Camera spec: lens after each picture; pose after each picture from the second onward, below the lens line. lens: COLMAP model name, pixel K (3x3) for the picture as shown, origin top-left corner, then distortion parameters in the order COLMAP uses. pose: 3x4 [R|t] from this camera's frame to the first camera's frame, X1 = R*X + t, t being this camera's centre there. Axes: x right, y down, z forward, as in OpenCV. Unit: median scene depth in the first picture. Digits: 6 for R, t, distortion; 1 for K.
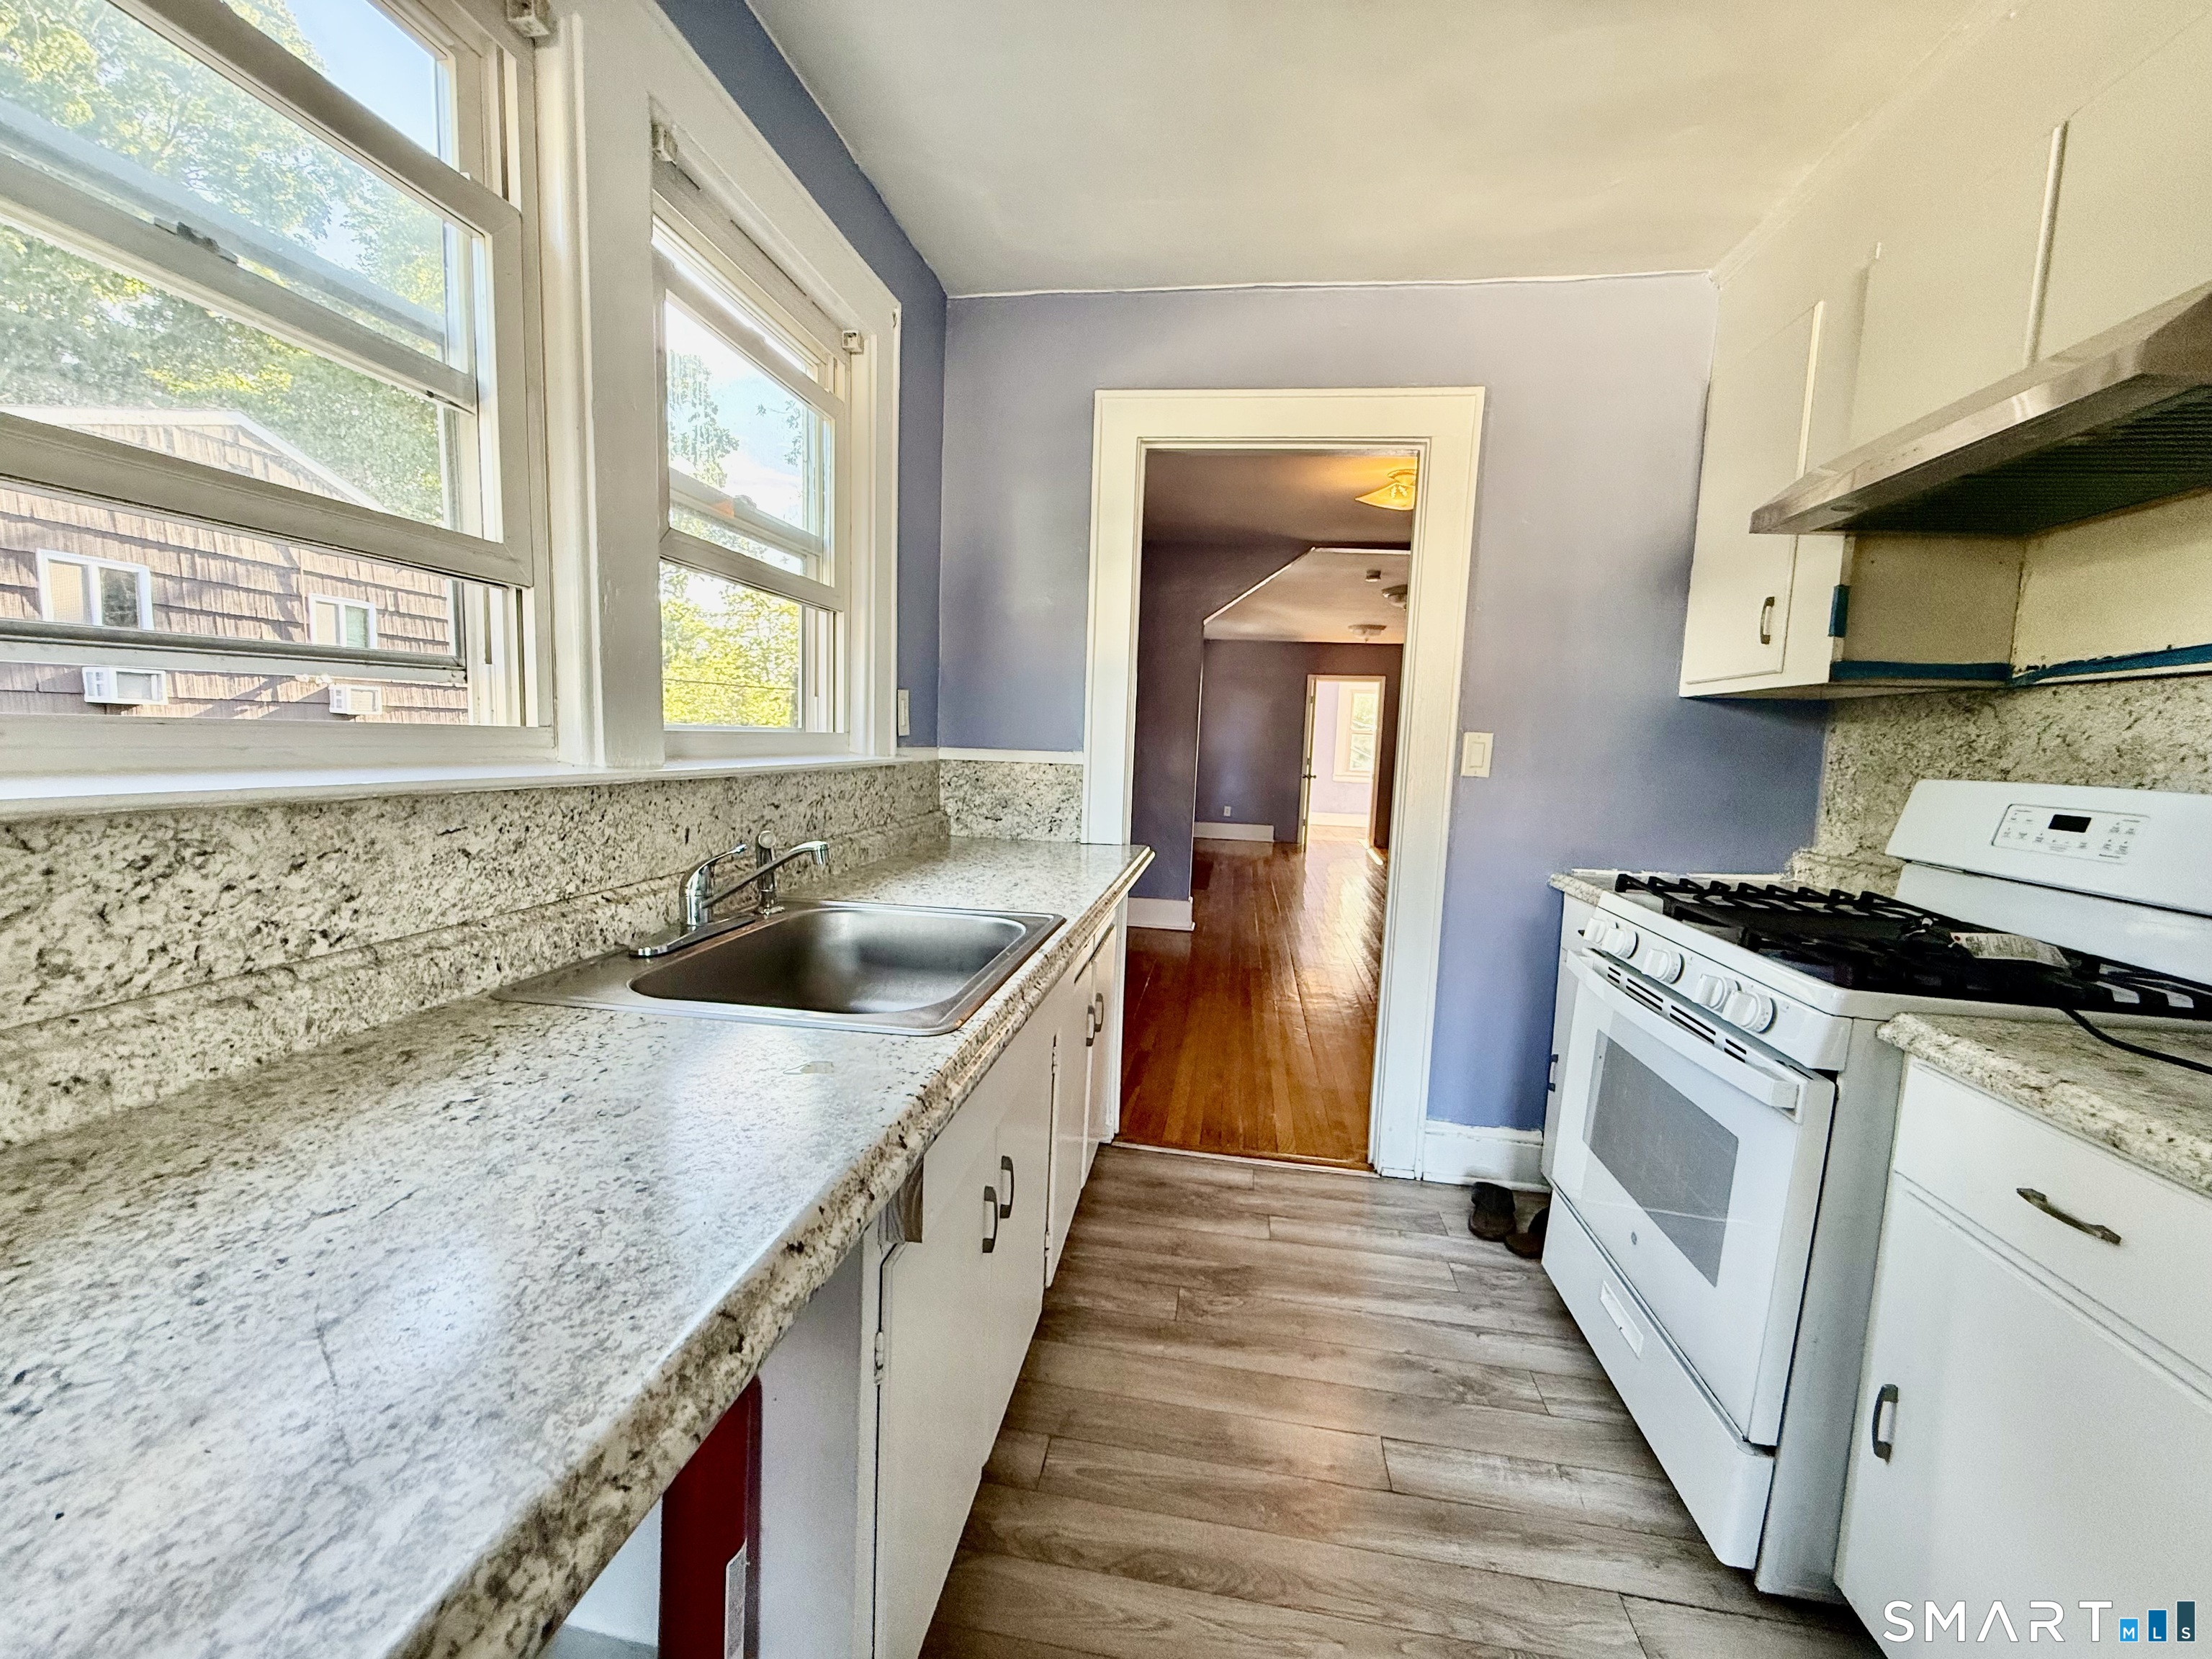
lens RADIAL K [[887.6, 0, 1103.2], [0, 887.6, 829.6], [0, 0, 1]] dist [-0.000310, -0.000006]
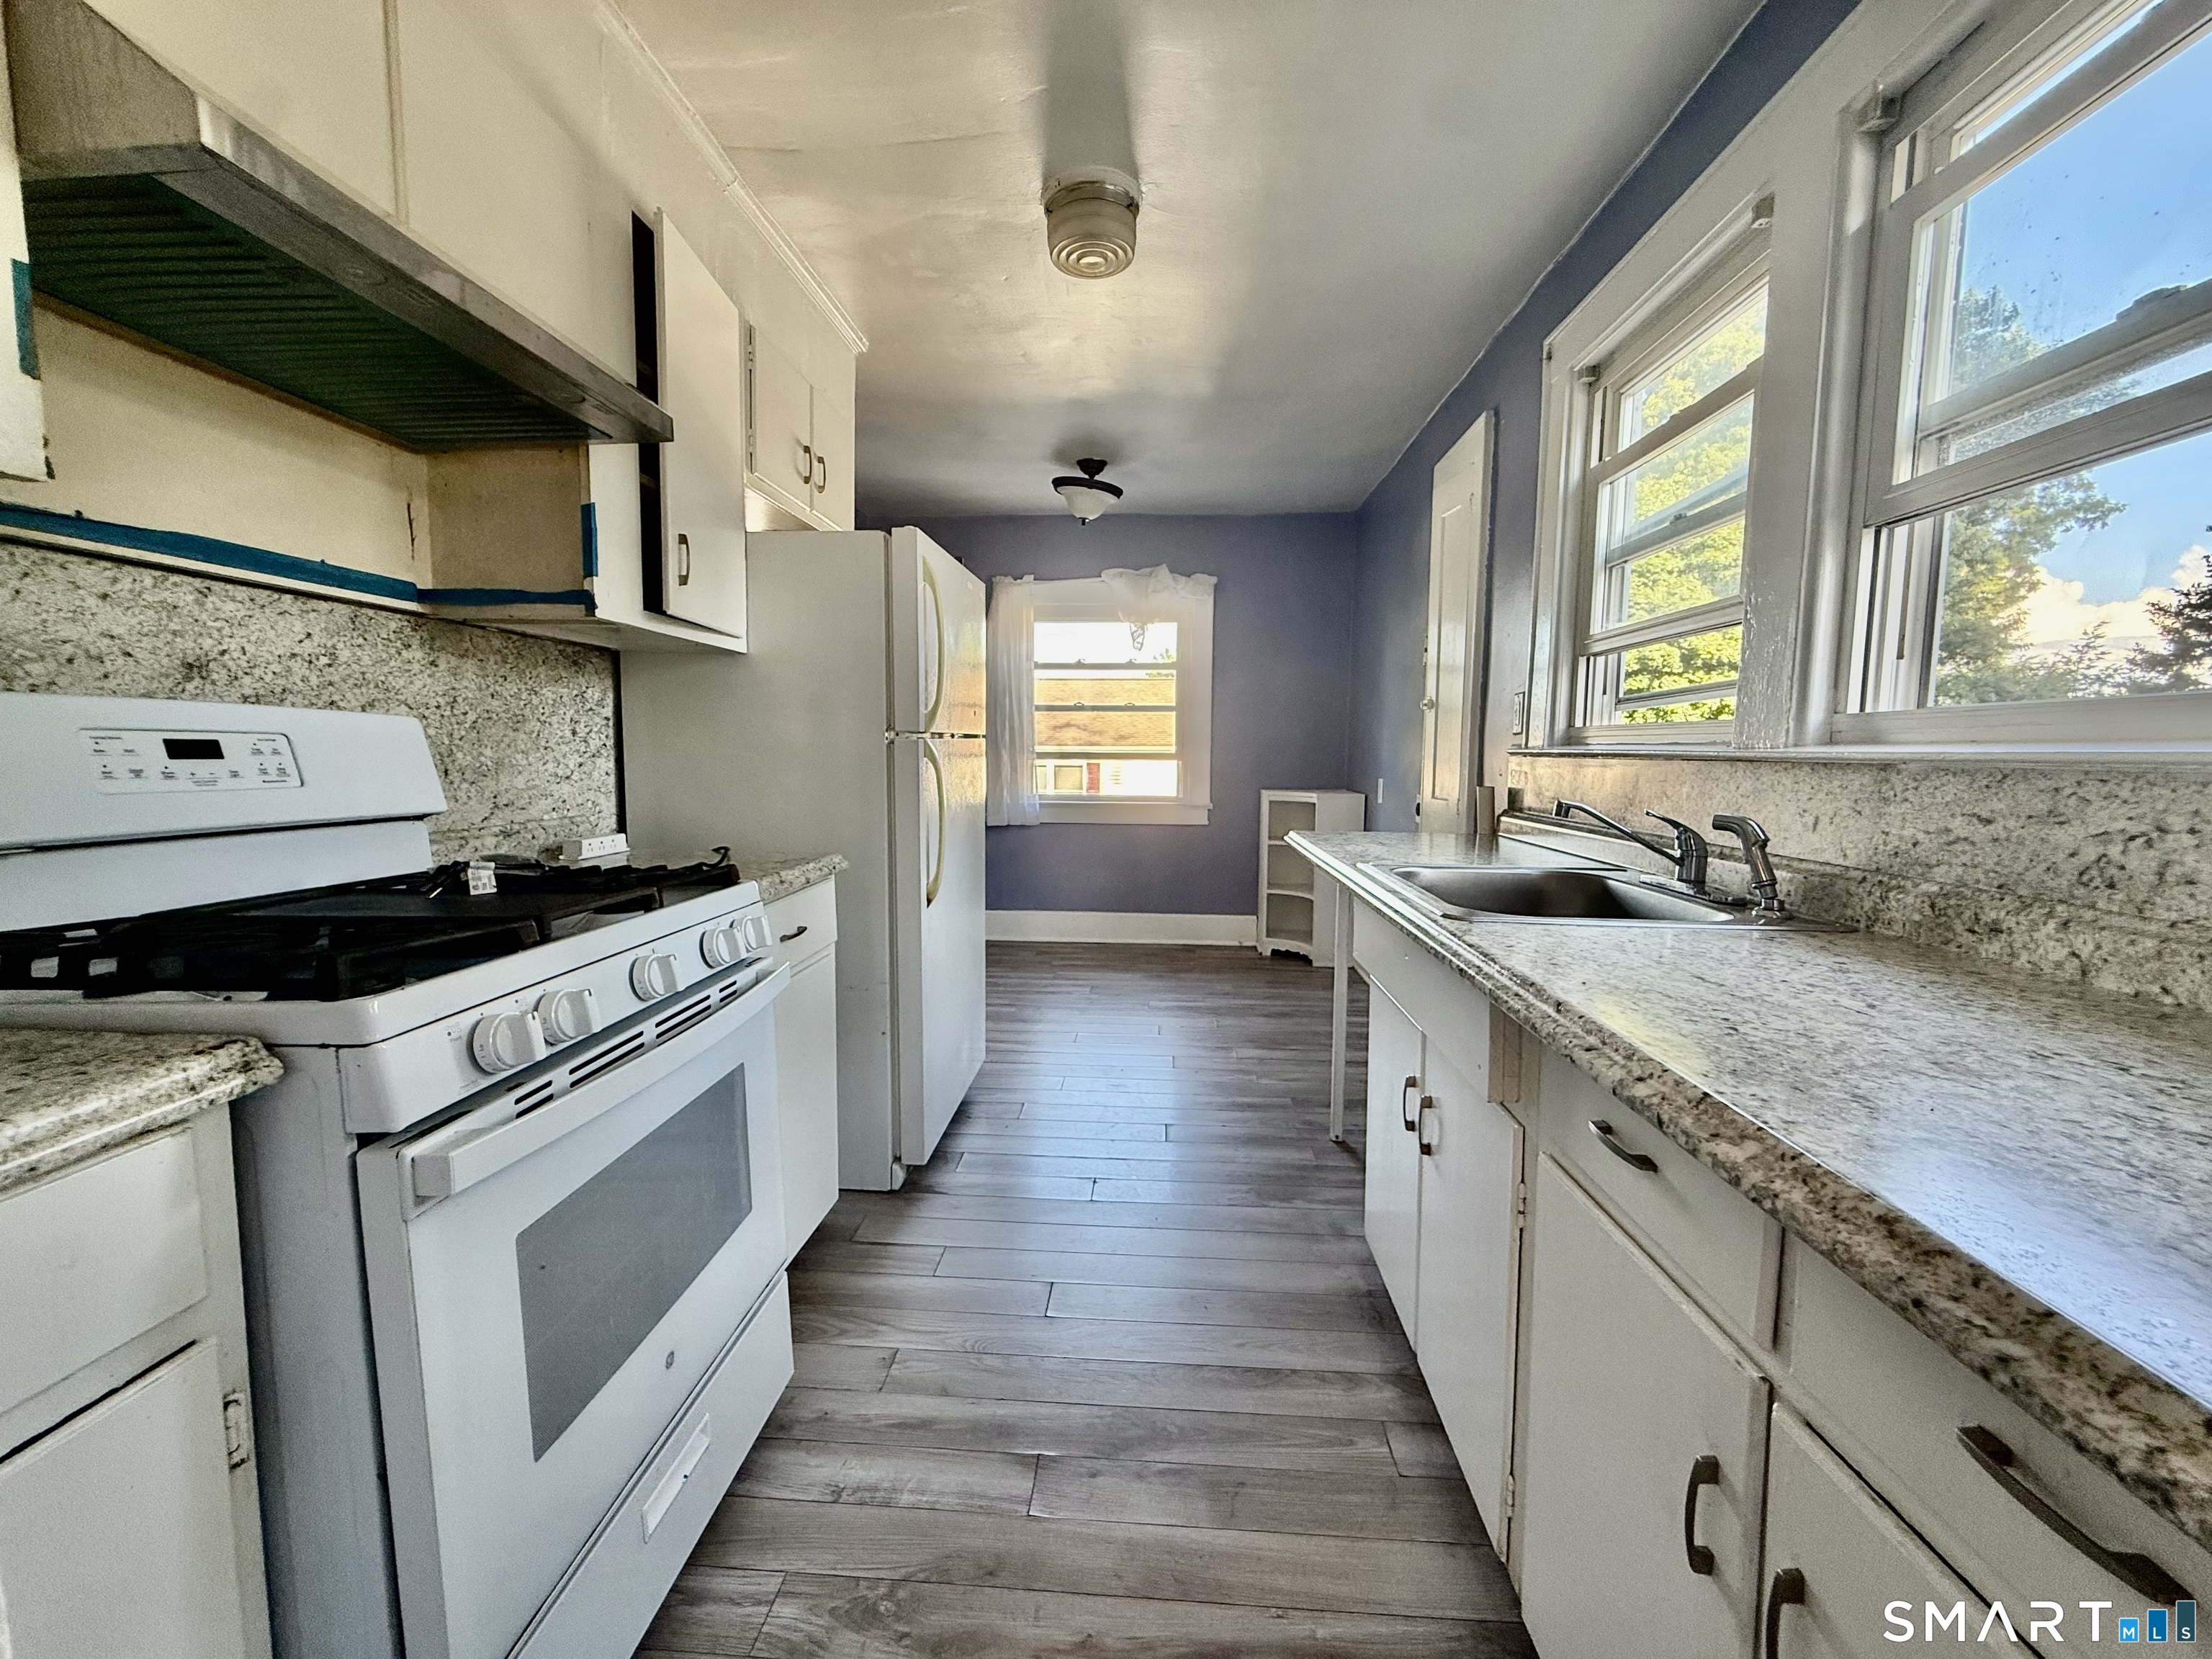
lens RADIAL K [[887.6, 0, 1103.2], [0, 887.6, 829.6], [0, 0, 1]] dist [-0.000310, -0.000006]
pose [[-0.995021, -0.034531, -0.093494, 0.374378], [-0.052022, 0.980080, 0.191667, -0.128552], [0.085013, 0.195576, -0.976997, 1.847837]]
